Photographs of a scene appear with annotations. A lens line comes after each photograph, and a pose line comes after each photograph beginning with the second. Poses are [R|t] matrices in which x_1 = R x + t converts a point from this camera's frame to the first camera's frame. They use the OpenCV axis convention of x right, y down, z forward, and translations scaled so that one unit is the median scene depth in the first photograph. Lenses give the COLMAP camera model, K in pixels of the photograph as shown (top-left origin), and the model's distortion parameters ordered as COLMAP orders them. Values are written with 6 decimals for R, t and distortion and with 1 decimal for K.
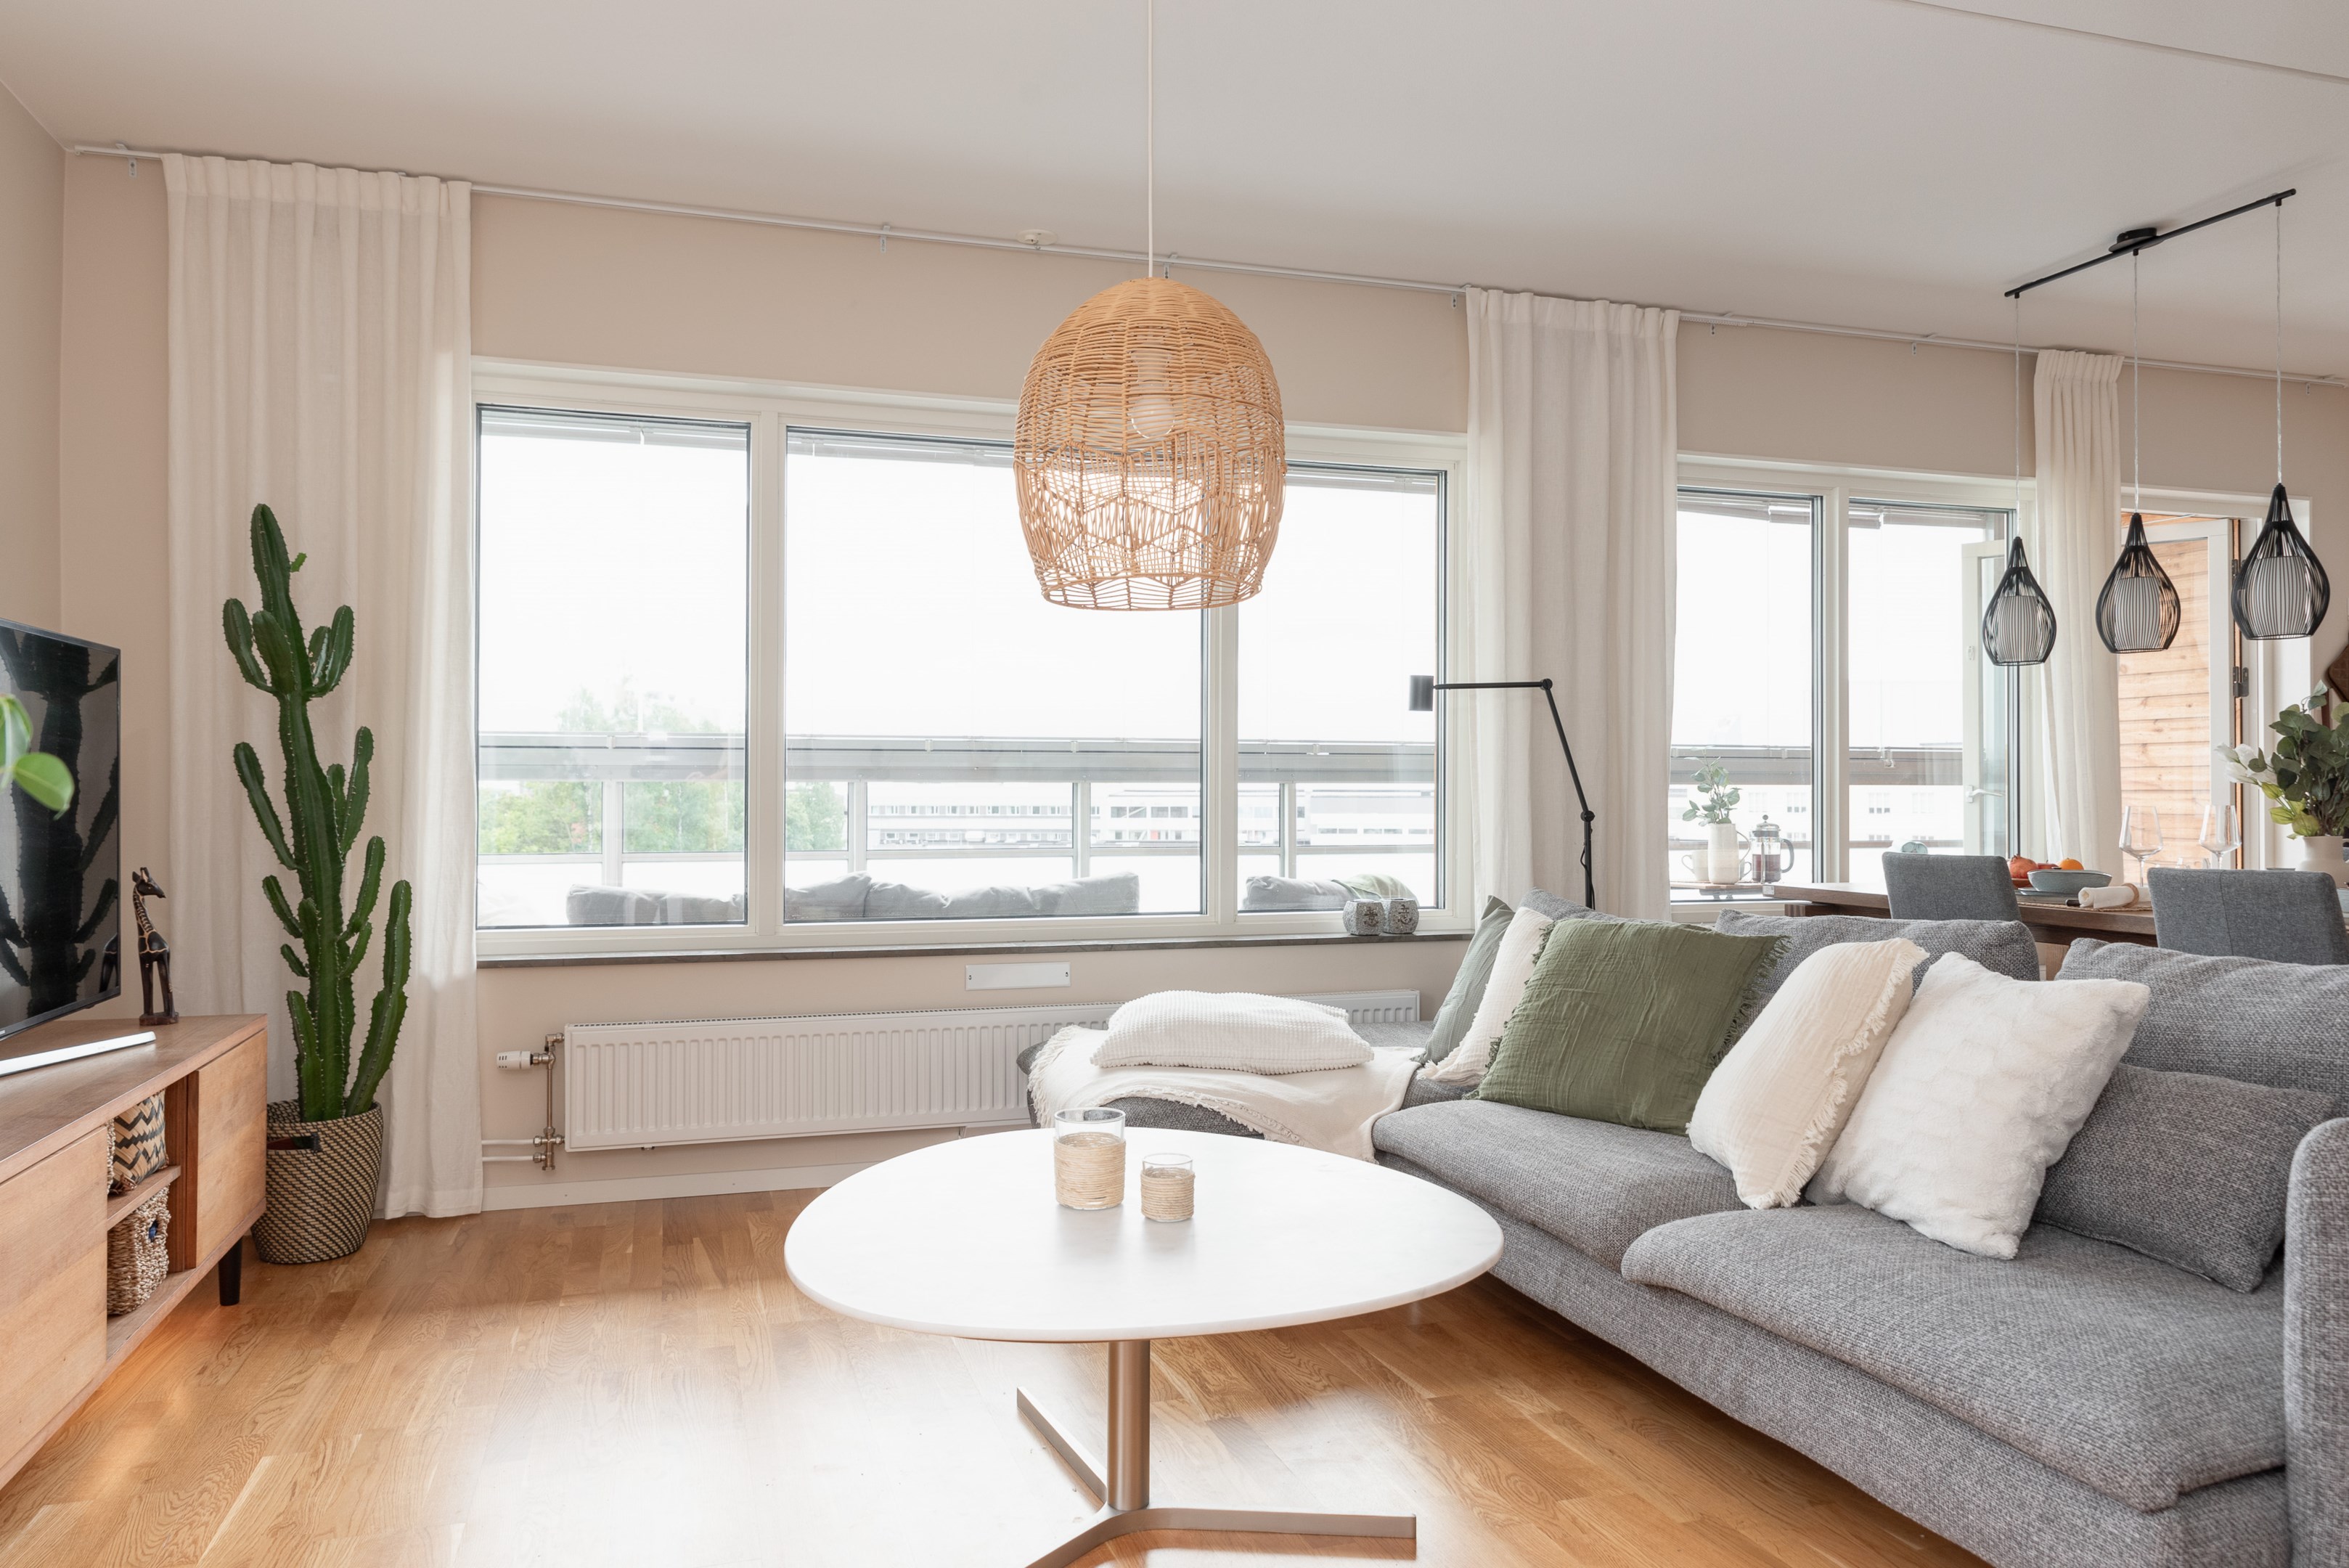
lens RADIAL K [[1594.5, 0, 1174.5], [0, 1594.5, 784.0], [0, 0, 1]] dist [-0.009182, -0.002489]
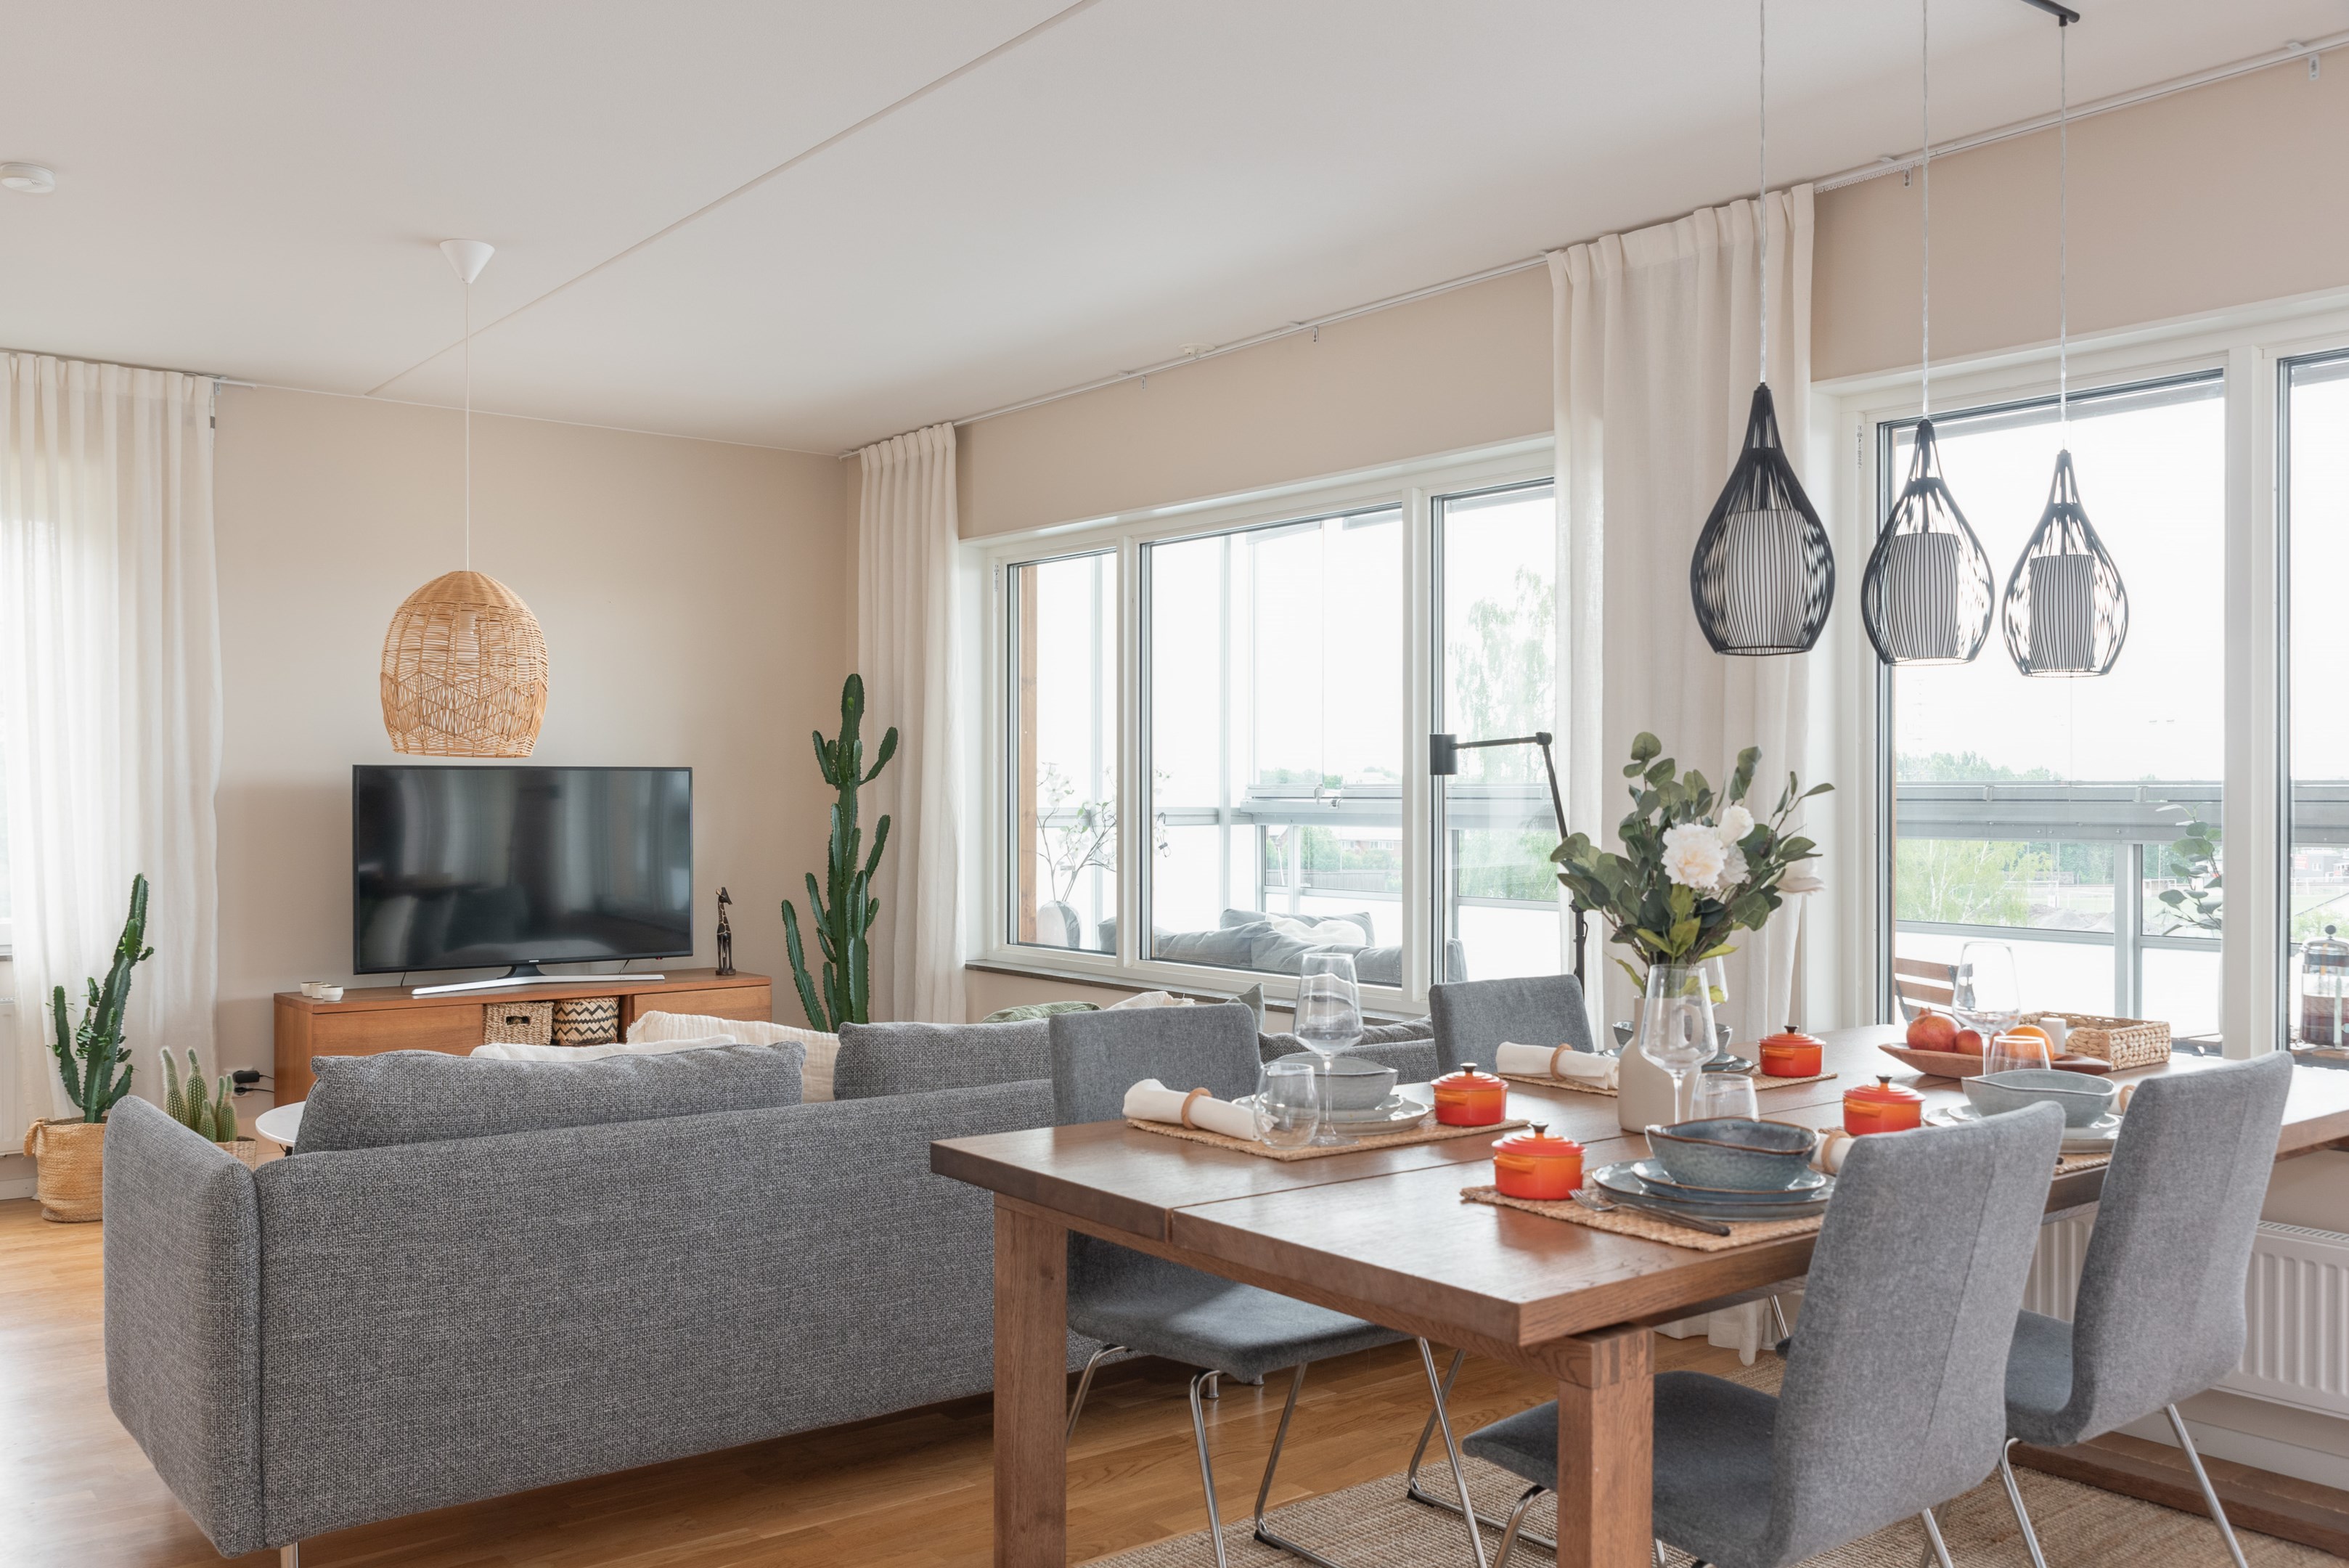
lens RADIAL K [[1968.6, 0, 1176.9], [0, 1968.6, 797.4], [0, 0, 1]] dist [-0.019473, 0.017333]
pose [[0.355472, 0.002466, -0.934684, 1.097917], [0.007222, 0.999959, 0.005385, -0.039576], [0.934659, -0.008665, 0.355440, 0.471956]]
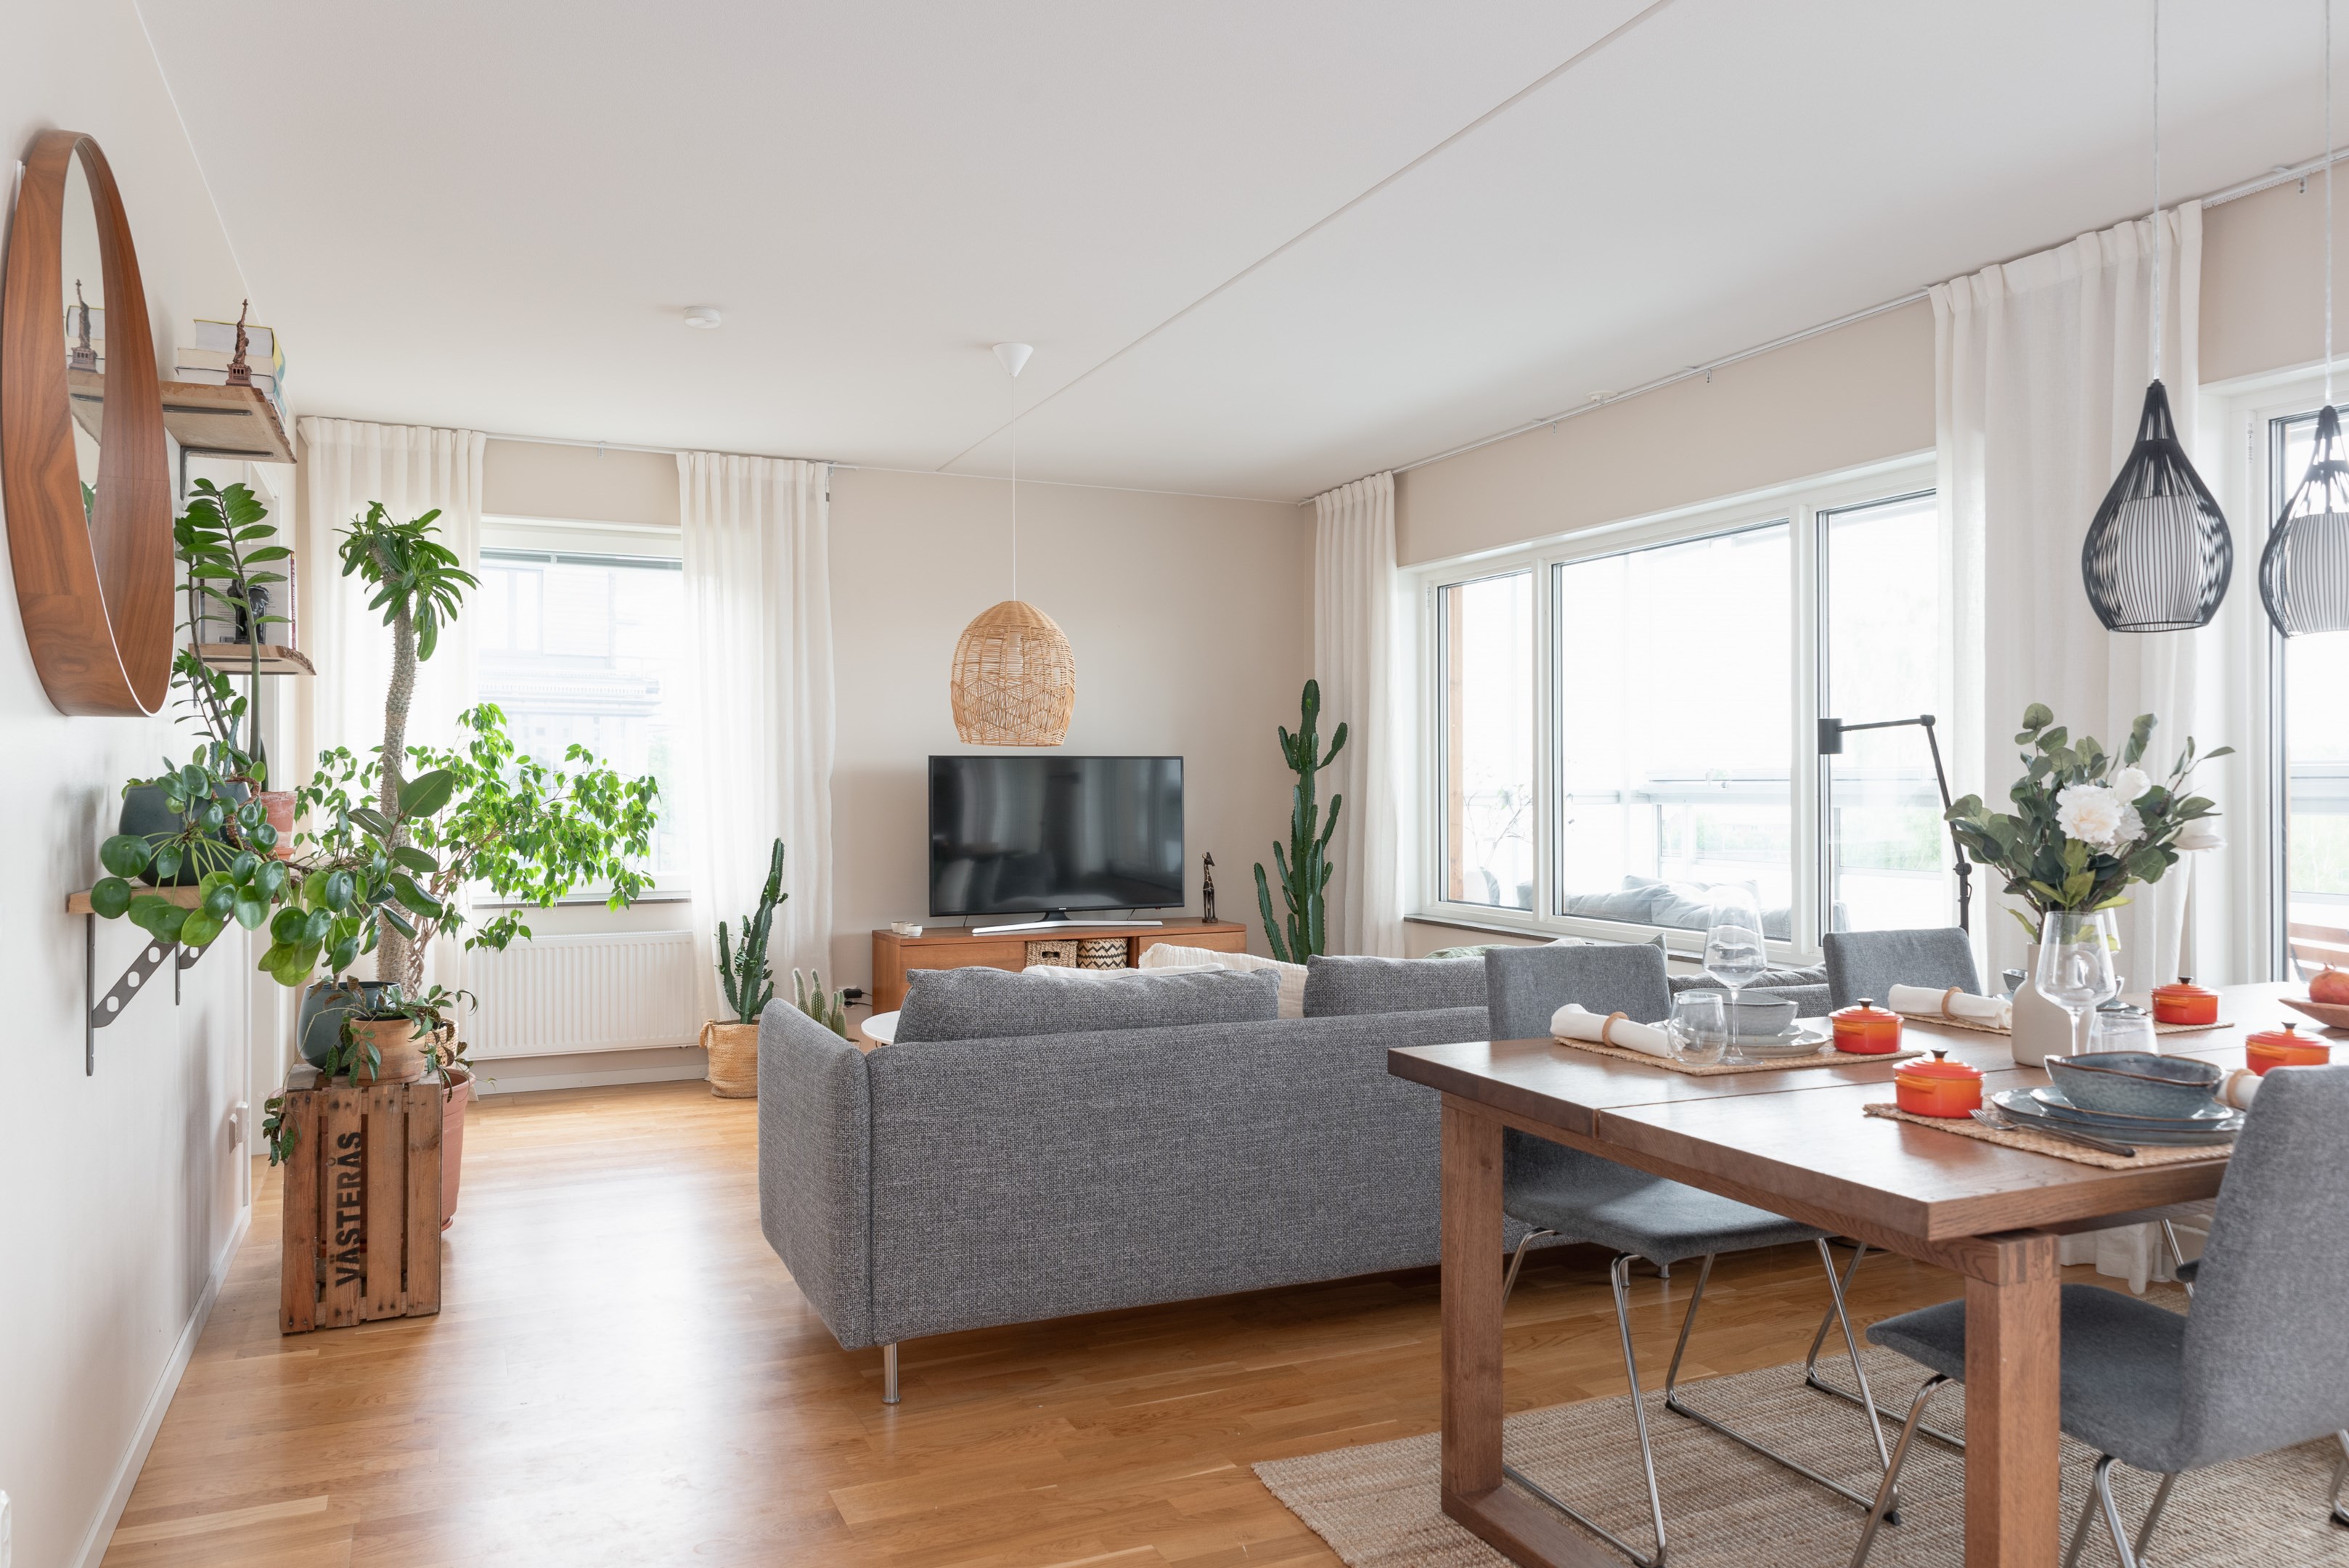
lens RADIAL K [[1618.9, 0, 1174.5], [0, 1618.9, 784.0], [0, 0, 1]] dist [0.012446, -0.006078]
pose [[0.120058, -0.000613, -0.992767, 1.094660], [0.009187, 0.999958, 0.000494, -0.031084], [0.992724, -0.009180, 0.120058, 0.465527]]
